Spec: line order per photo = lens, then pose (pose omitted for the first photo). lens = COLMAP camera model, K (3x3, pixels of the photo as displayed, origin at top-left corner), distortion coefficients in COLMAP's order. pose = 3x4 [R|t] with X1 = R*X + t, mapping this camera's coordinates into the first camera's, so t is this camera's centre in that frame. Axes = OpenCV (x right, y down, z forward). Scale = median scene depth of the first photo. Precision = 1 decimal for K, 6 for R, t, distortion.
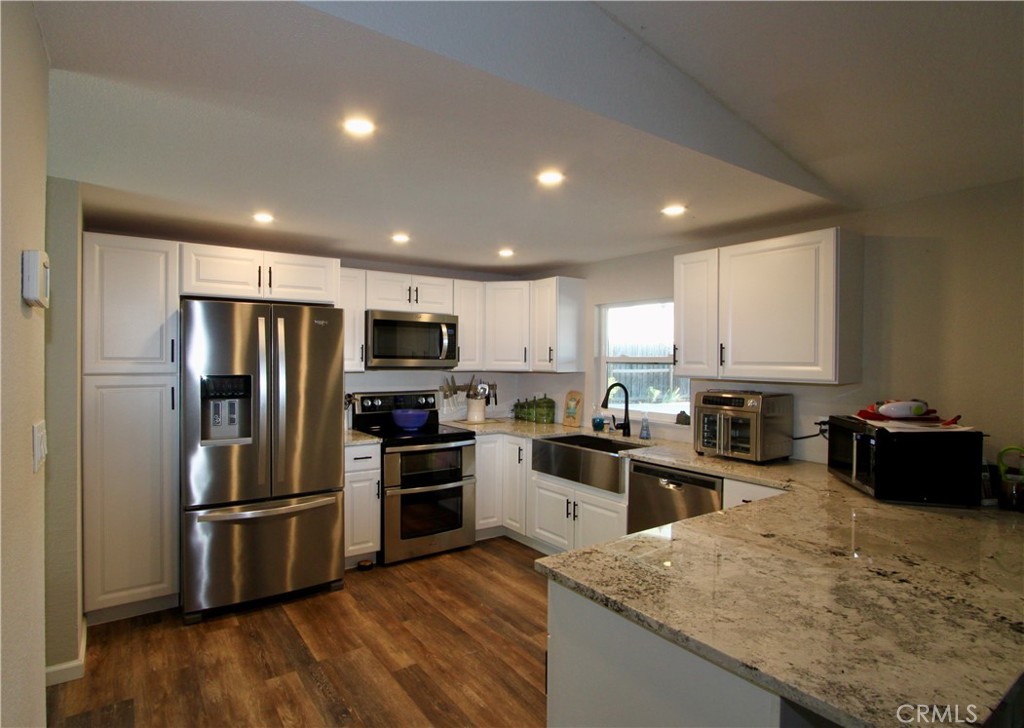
lens RADIAL K [[558.9, 0, 508.8], [0, 558.9, 365.3], [0, 0, 1]] dist [0.003389, 0.000993]
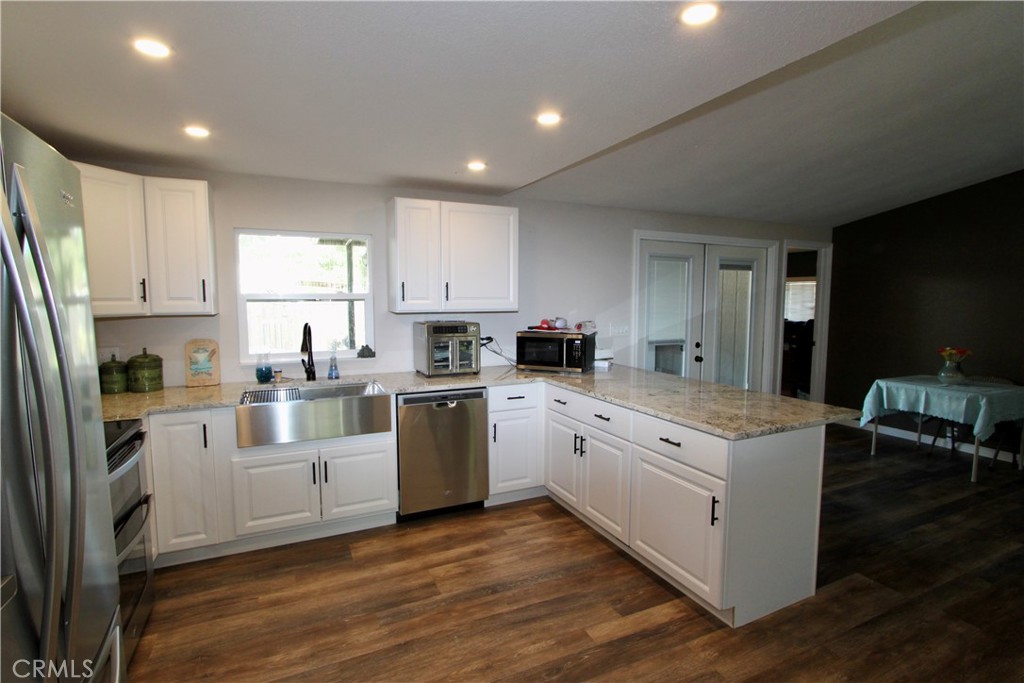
lens RADIAL K [[478.1, 0, 506.9], [0, 478.1, 341.6], [0, 0, 1]] dist [-0.013069, 0.000105]
pose [[0.169671, -0.093277, 0.981077, -0.538157], [0.015076, 0.995640, 0.092054, -0.003912], [-0.985385, -0.000828, 0.170338, 0.597613]]
